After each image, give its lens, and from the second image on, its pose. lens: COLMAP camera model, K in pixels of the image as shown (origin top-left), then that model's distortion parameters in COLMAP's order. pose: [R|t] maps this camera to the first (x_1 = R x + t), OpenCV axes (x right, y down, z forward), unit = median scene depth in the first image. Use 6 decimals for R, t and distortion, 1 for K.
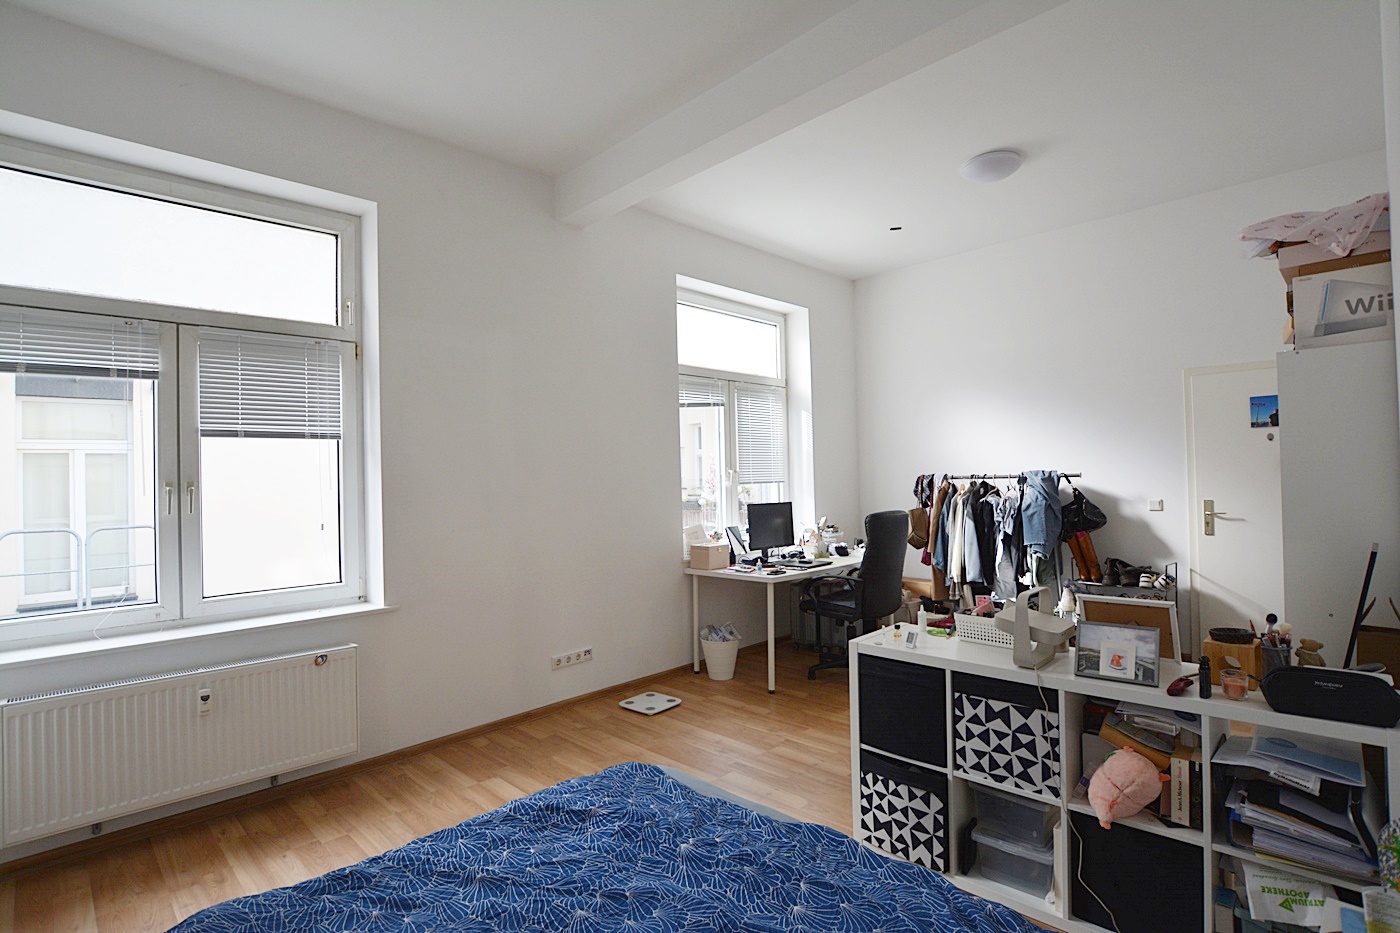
lens RADIAL K [[684.9, 0, 700.0], [0, 684.9, 466.5], [0, 0, 1]] dist [-0.002946, -0.000465]
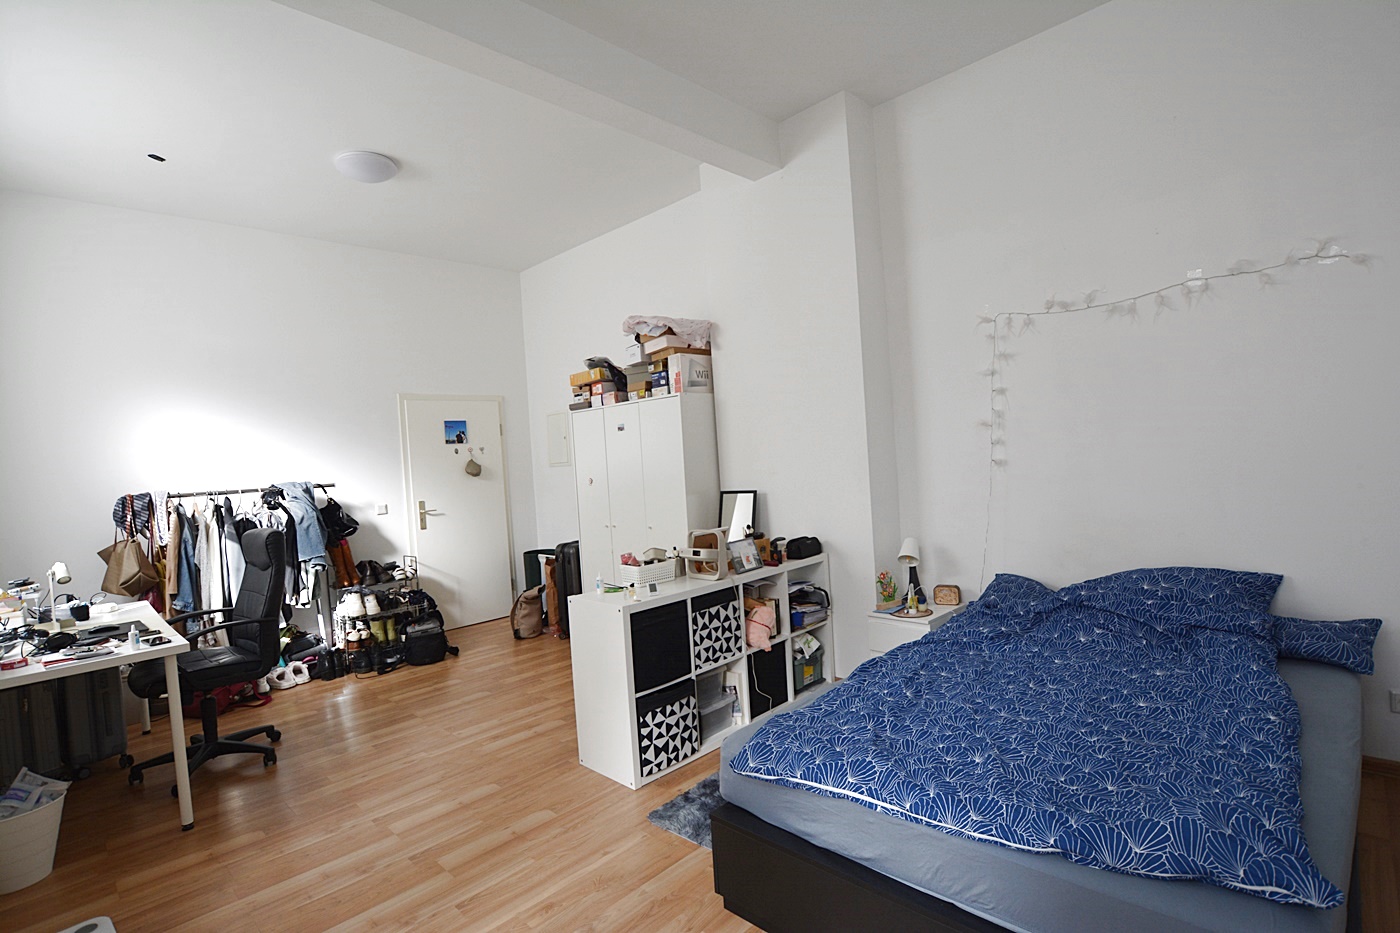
lens RADIAL K [[684.9, 0, 700.0], [0, 684.9, 466.5], [0, 0, 1]] dist [-0.002946, -0.000465]
pose [[0.003096, 0.013787, 0.999900, -0.968278], [0.051325, 0.998585, -0.013928, 0.057522], [-0.998677, 0.051363, 0.002384, 0.946108]]
